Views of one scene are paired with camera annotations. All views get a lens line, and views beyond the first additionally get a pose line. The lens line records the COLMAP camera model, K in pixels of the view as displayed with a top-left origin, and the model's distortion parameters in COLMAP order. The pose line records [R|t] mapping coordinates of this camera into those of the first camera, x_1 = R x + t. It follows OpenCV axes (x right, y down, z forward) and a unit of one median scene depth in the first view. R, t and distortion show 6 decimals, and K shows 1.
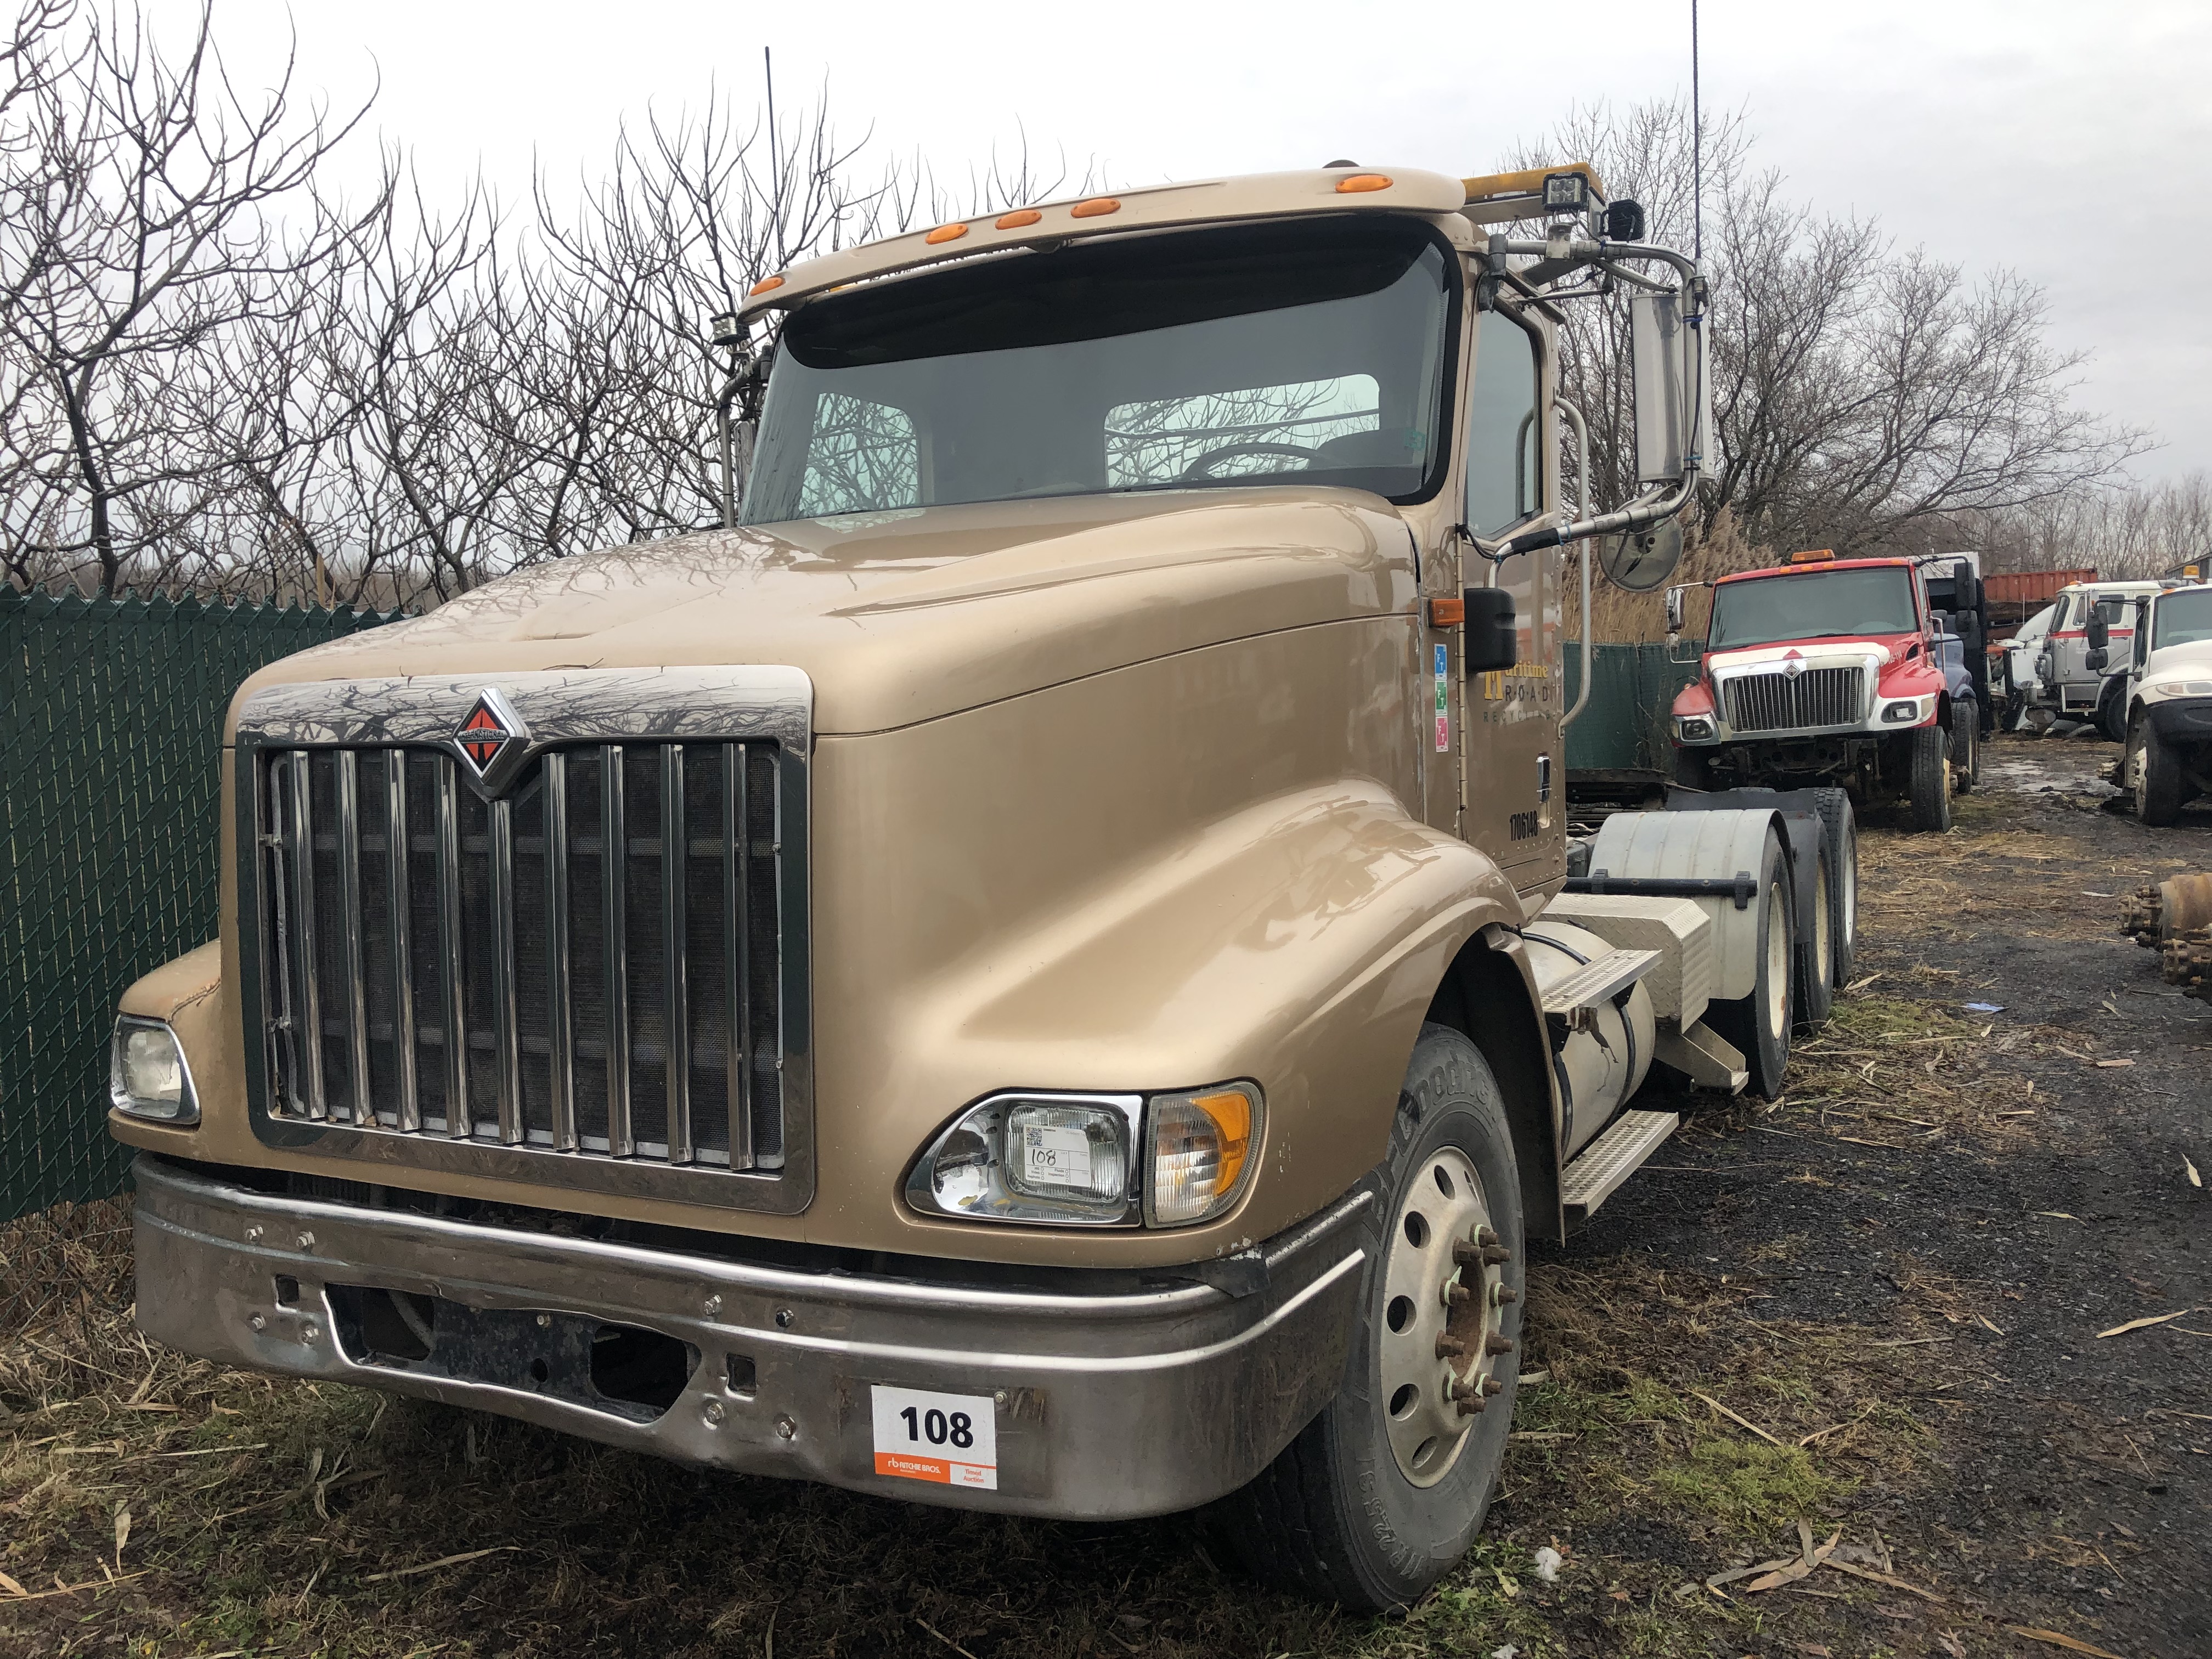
lens RADIAL K [[1797.5, 0, 1113.9], [0, 1797.5, 817.2], [0, 0, 1]] dist [0.017739, 0.010799]
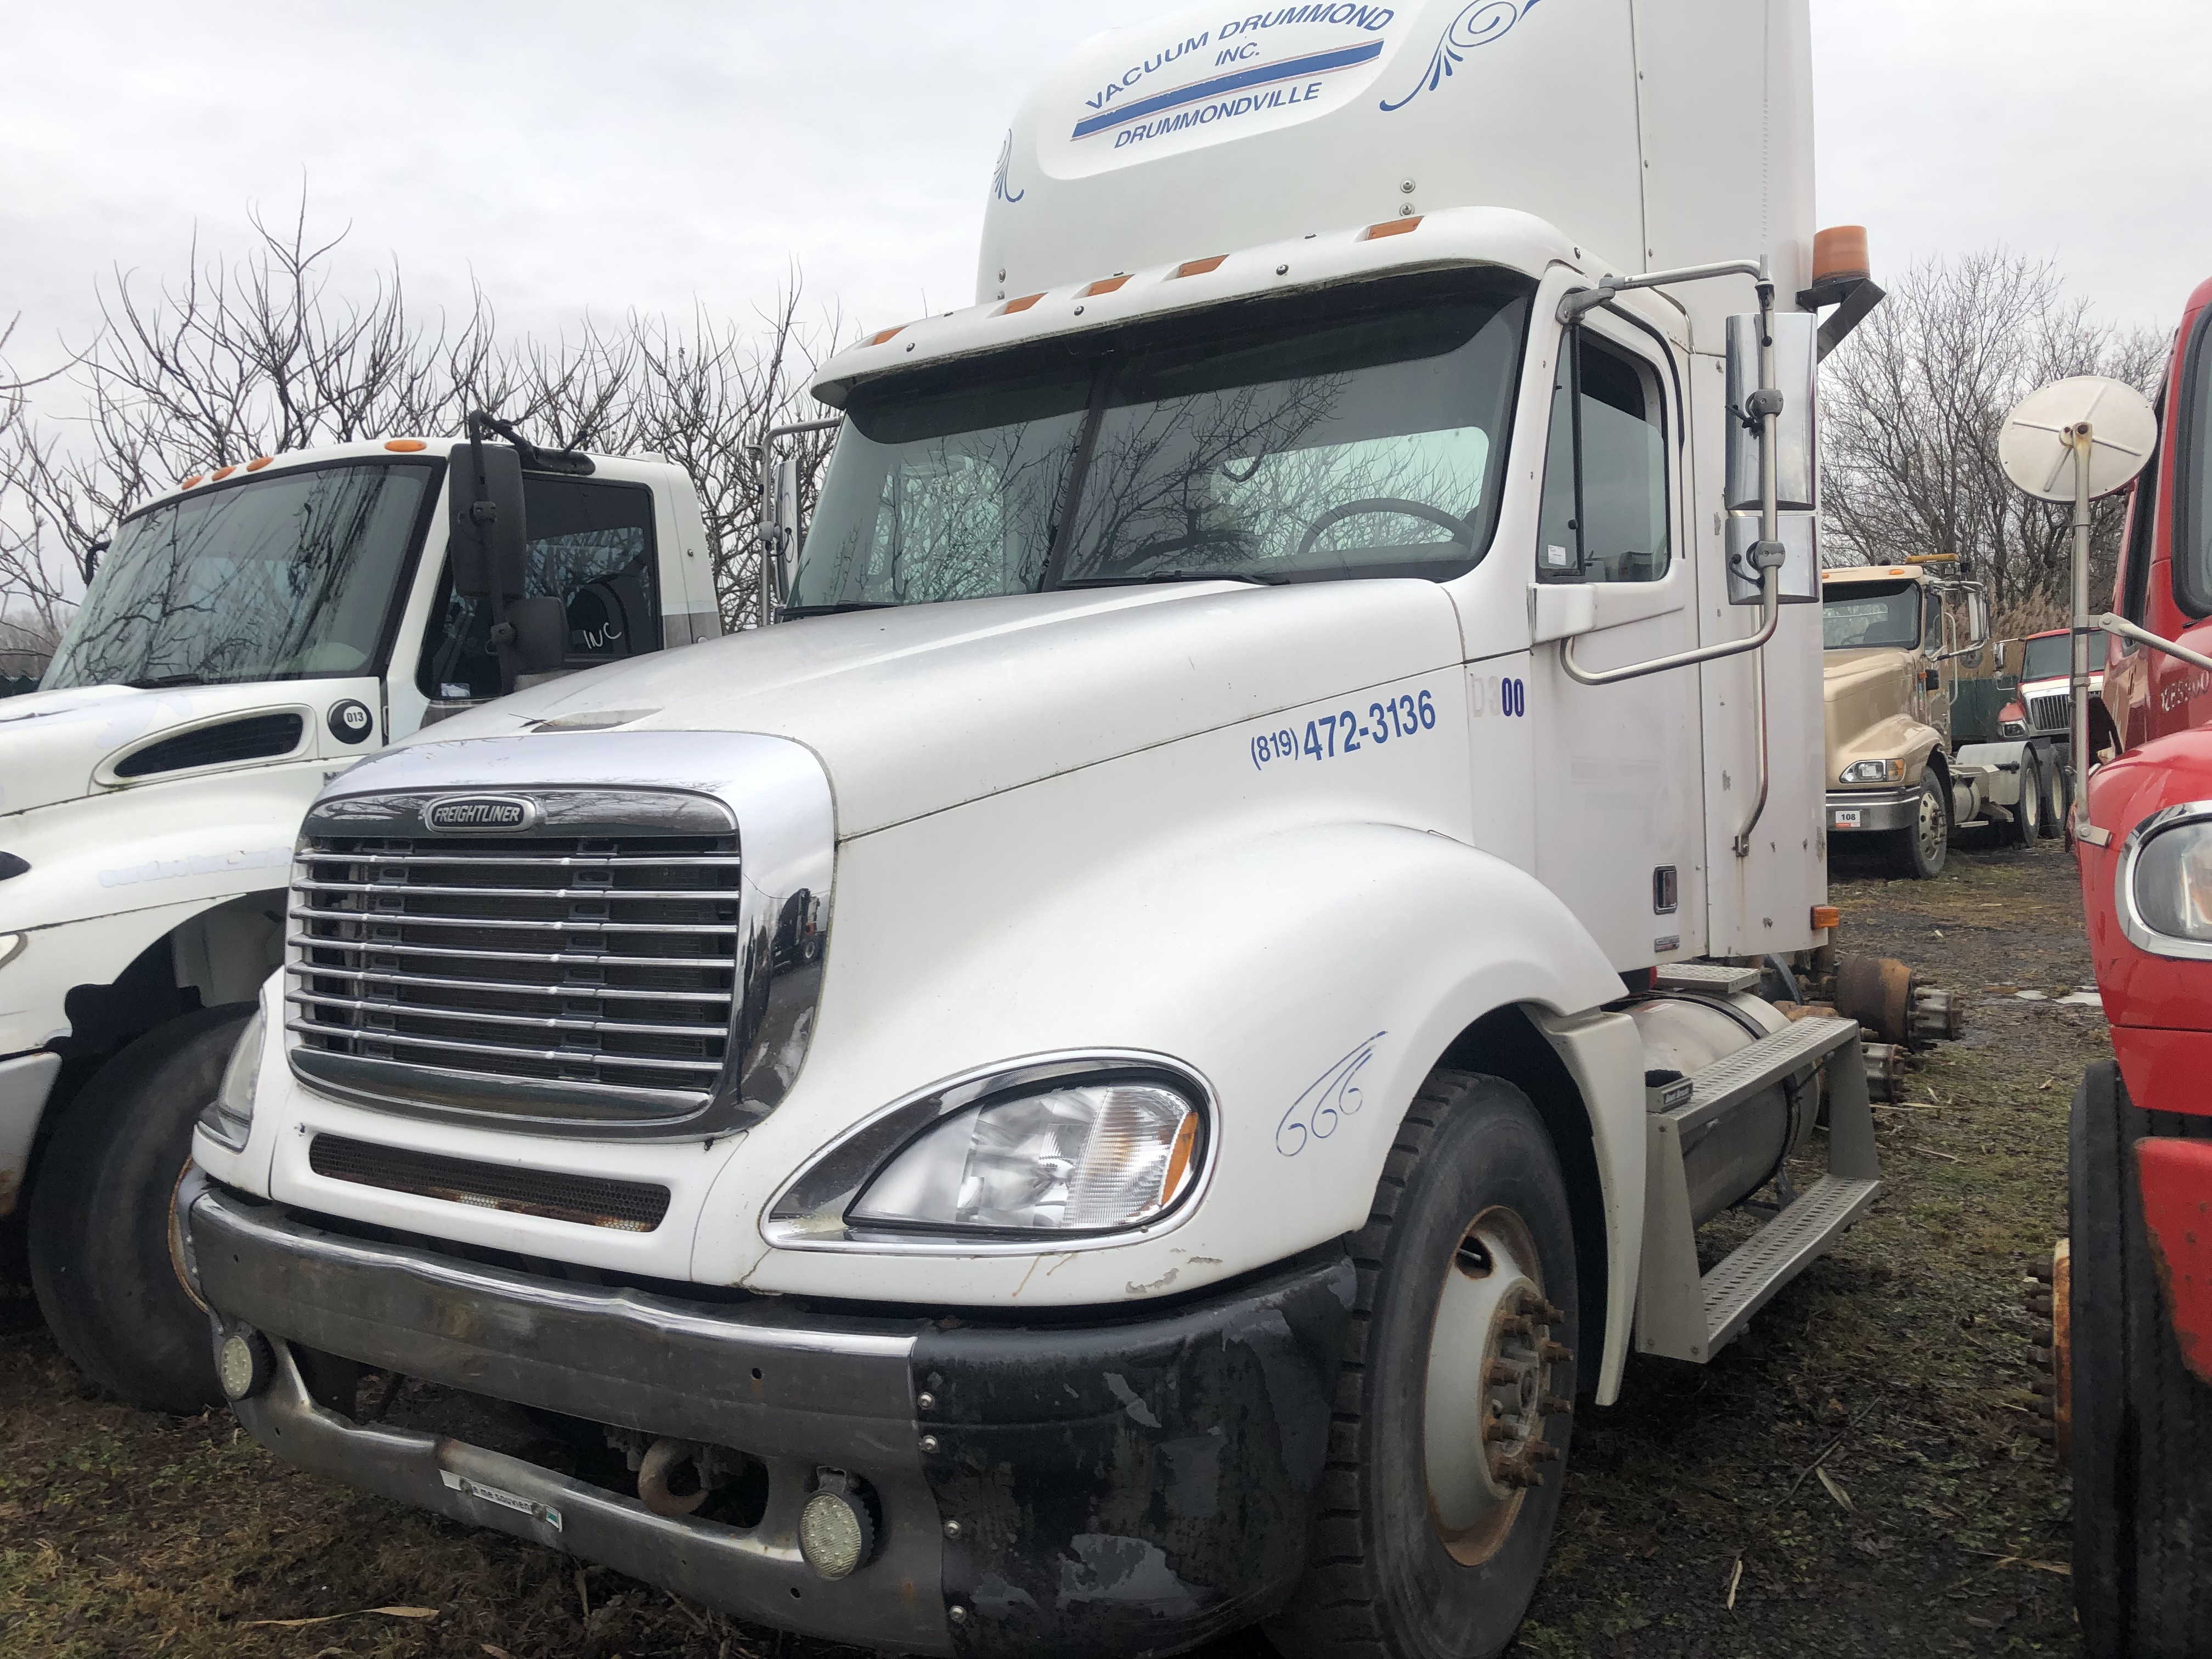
lens RADIAL K [[1797.5, 0, 1105.9], [0, 1797.5, 825.5], [0, 0, 1]] dist [0.017739, 0.010799]
pose [[0.985904, -0.013911, -0.166730, -1.221912], [0.010085, 0.999667, -0.023769, 0.385965], [0.167005, 0.021753, 0.985716, -4.244706]]
